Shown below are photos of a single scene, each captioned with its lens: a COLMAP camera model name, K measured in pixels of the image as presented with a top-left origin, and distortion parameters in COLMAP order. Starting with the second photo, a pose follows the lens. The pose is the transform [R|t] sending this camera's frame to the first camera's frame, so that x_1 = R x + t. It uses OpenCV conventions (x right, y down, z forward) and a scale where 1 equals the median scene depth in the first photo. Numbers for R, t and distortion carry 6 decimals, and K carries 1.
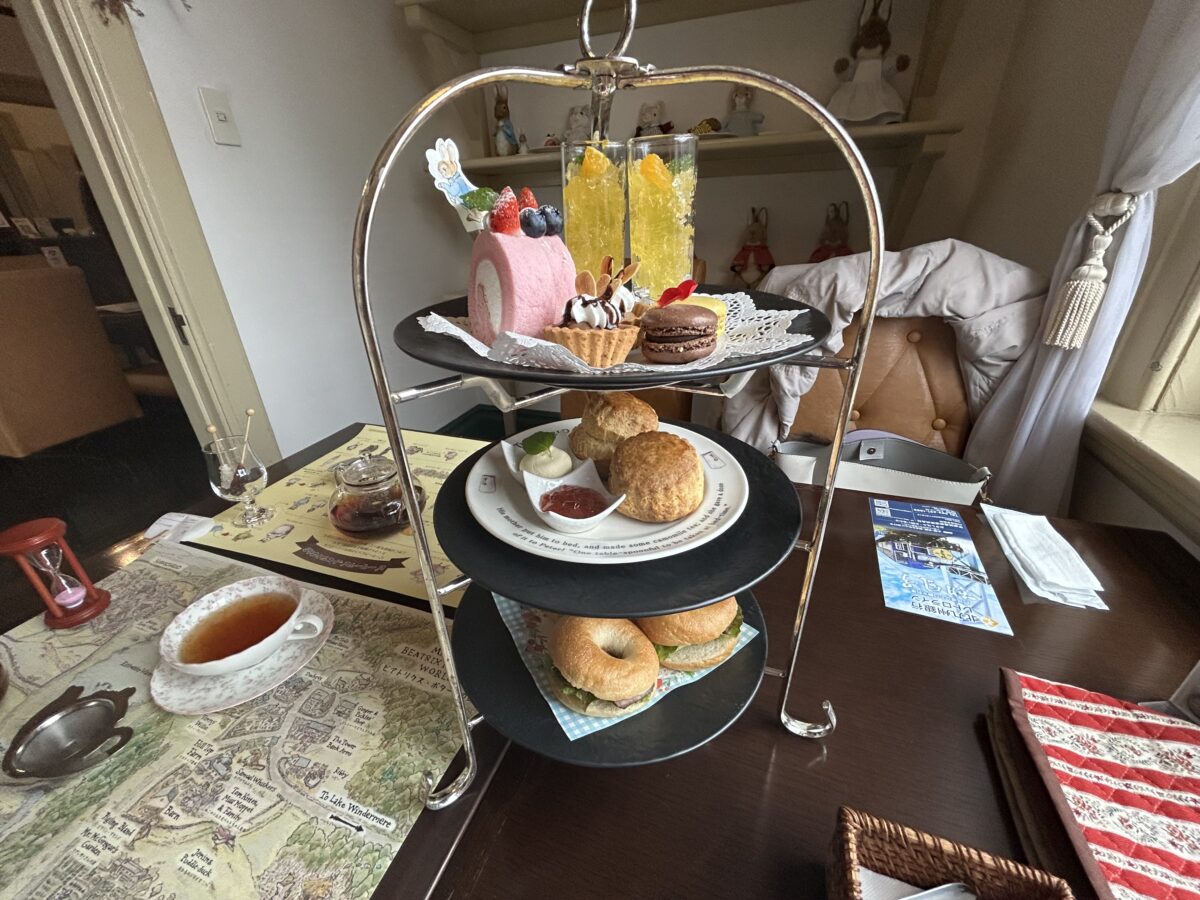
lens RADIAL K [[481.4, 0, 595.2], [0, 481.4, 453.9], [0, 0, 1]] dist [-0.002468, -0.000340]
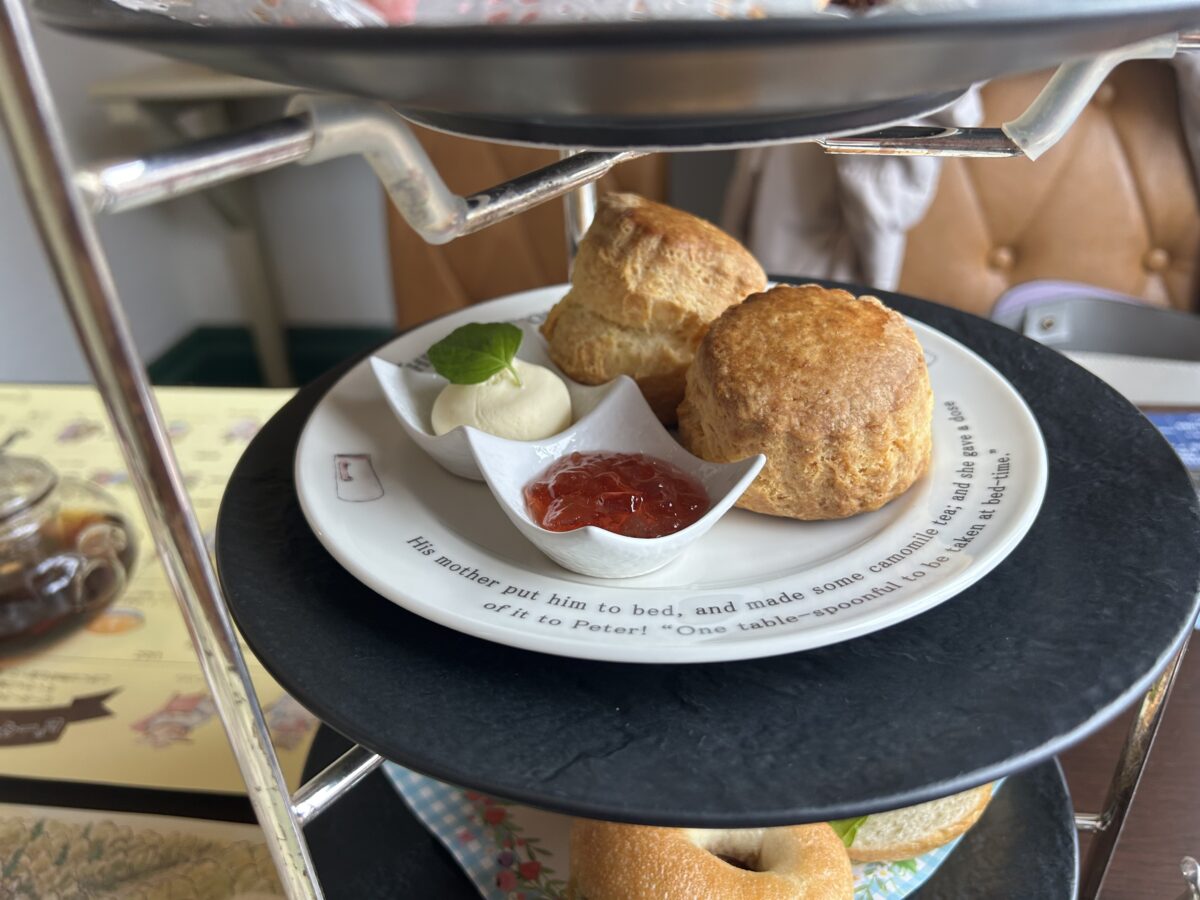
lens RADIAL K [[926.4, 0, 609.9], [0, 926.4, 450.4], [0, 0, 1]] dist [0.018507, -0.043701]
pose [[0.977459, -0.123296, 0.171381, -0.151966], [0.113251, 0.991288, 0.067243, 0.016350], [-0.178179, -0.046318, 0.982907, 0.274072]]
